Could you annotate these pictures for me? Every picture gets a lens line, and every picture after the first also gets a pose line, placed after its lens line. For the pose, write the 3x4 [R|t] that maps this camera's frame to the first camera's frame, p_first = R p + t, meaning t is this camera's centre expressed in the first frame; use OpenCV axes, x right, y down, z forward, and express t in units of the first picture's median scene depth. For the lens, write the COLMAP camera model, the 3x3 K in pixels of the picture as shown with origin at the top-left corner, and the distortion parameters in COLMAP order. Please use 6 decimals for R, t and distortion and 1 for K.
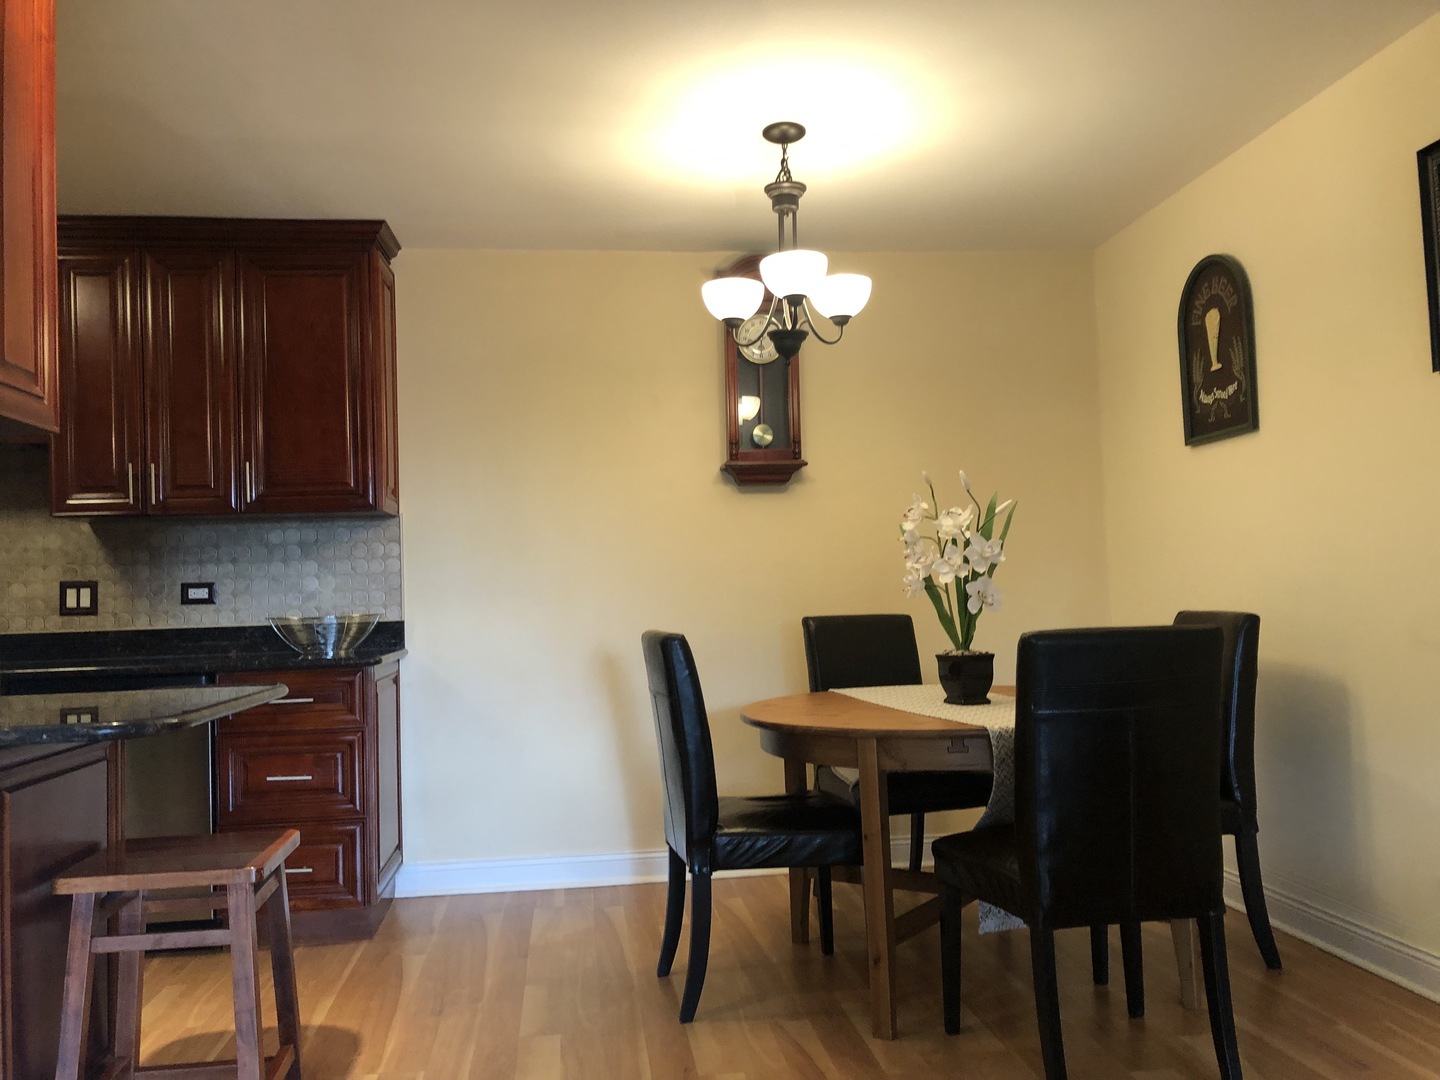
lens RADIAL K [[1173.1, 0, 701.7], [0, 1173.1, 553.5], [0, 0, 1]] dist [0.048047, -0.051294]
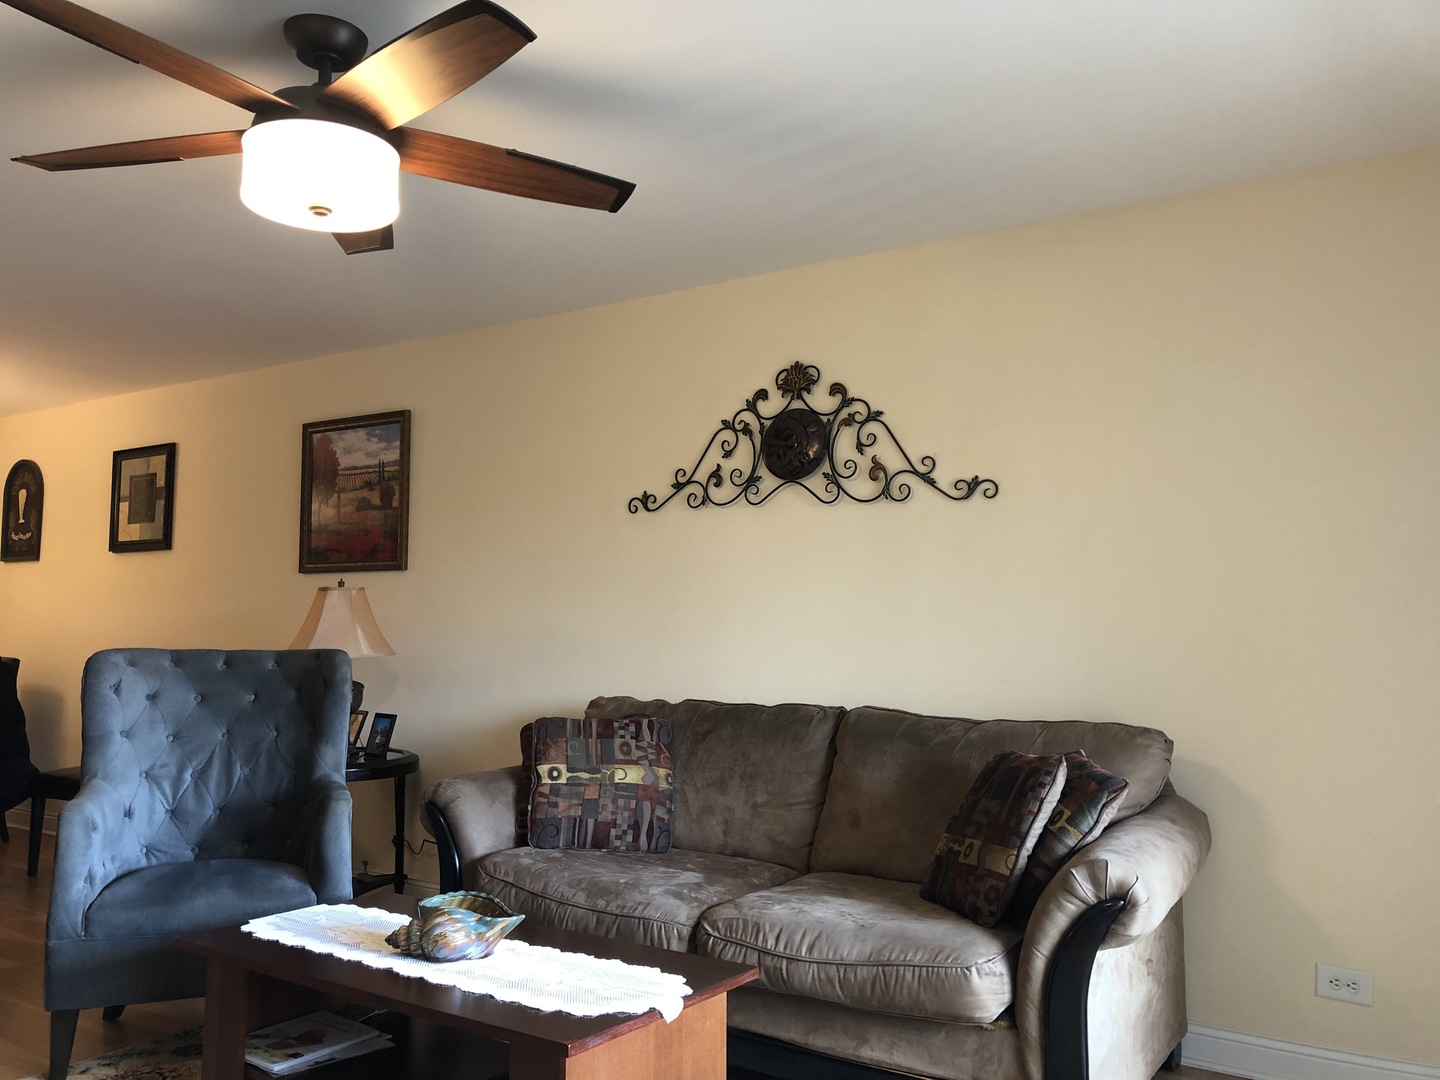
lens RADIAL K [[1173.1, 0, 729.1], [0, 1173.1, 540.4], [0, 0, 1]] dist [0.048047, -0.051294]
pose [[0.640552, 0.108354, 0.760232, -0.219876], [-0.066459, 0.994103, -0.085691, -0.041528], [-0.765033, 0.004365, 0.643976, -0.888794]]
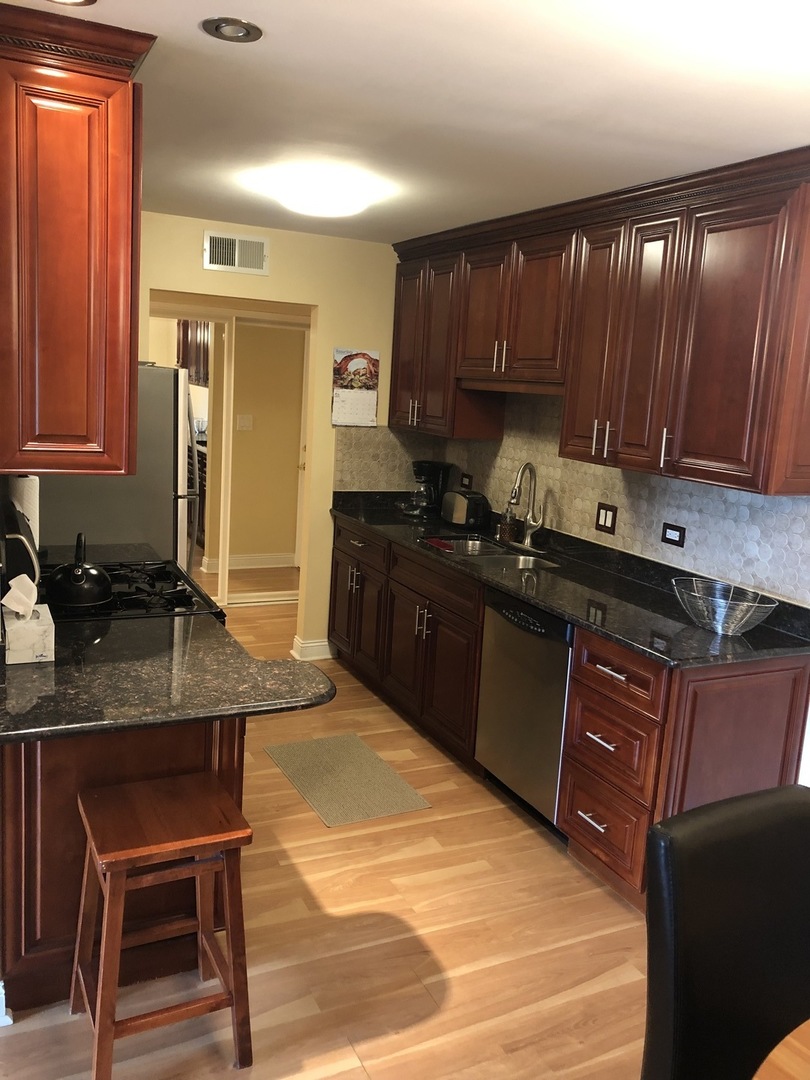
lens RADIAL K [[879.8, 0, 399.2], [0, 879.8, 524.6], [0, 0, 1]] dist [0.048047, -0.051294]
pose [[0.325815, 0.207405, -0.922403, 0.246893], [-0.038785, 0.977751, 0.206151, -0.135943], [0.944638, -0.031391, 0.326610, 0.500436]]
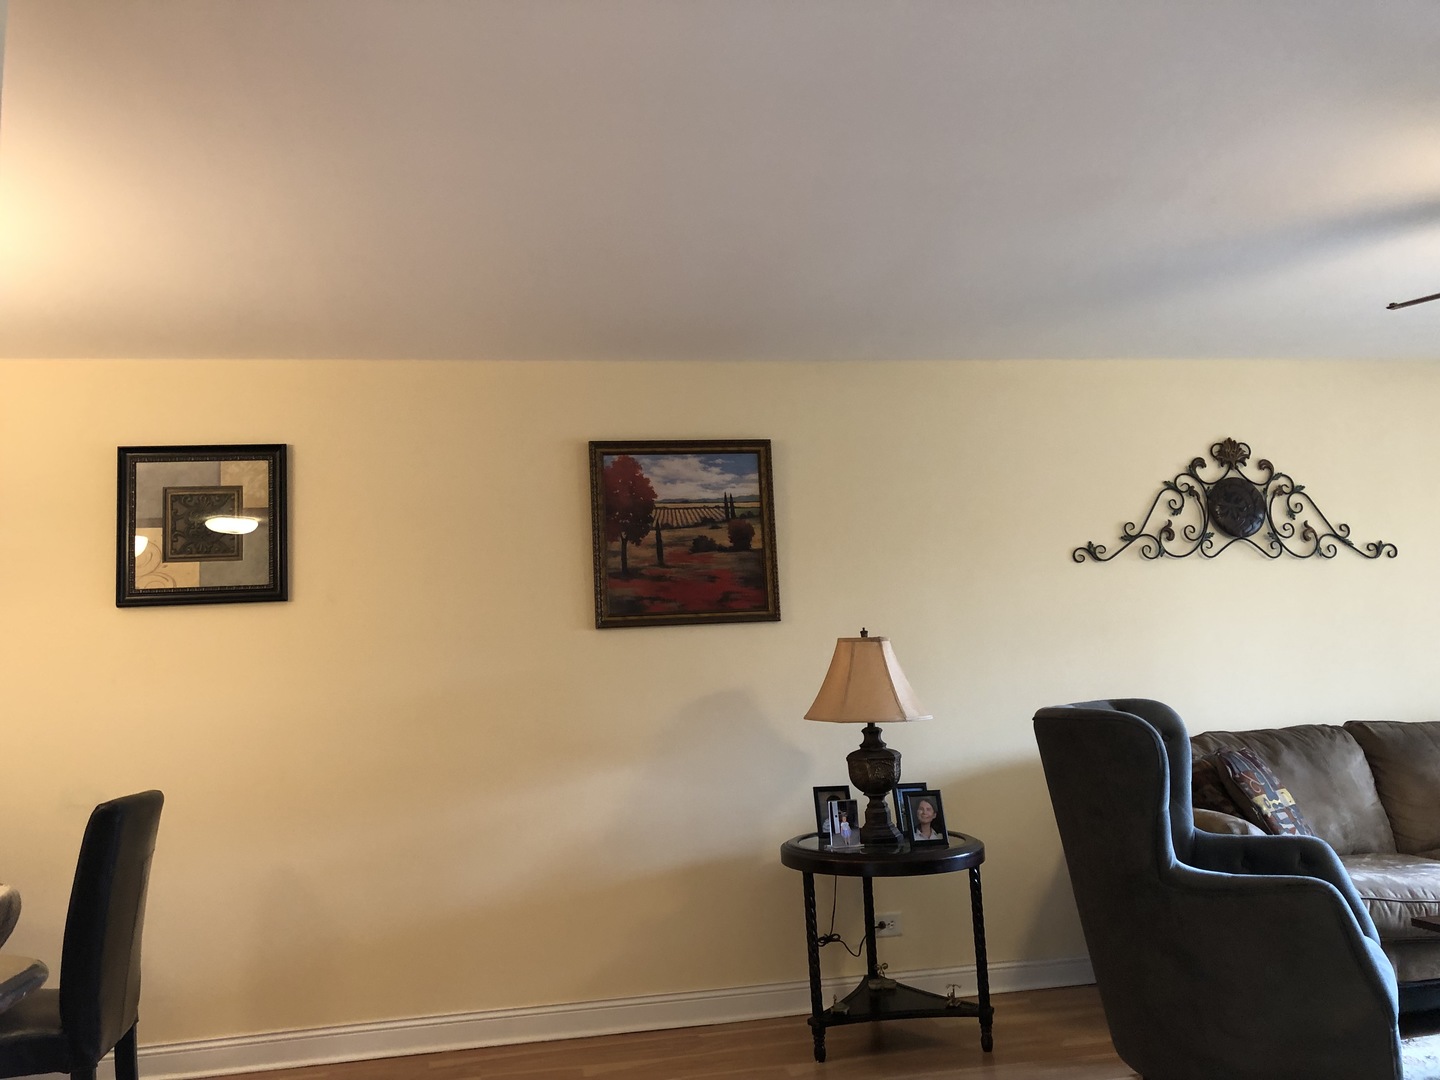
lens RADIAL K [[1173.1, 0, 711.7], [0, 1173.1, 529.8], [0, 0, 1]] dist [0.048047, -0.051294]
pose [[-0.069214, 0.168863, 0.983206, -0.551548], [0.013383, 0.985638, -0.168338, 0.002083], [-0.997512, 0.001507, -0.070480, 0.269520]]
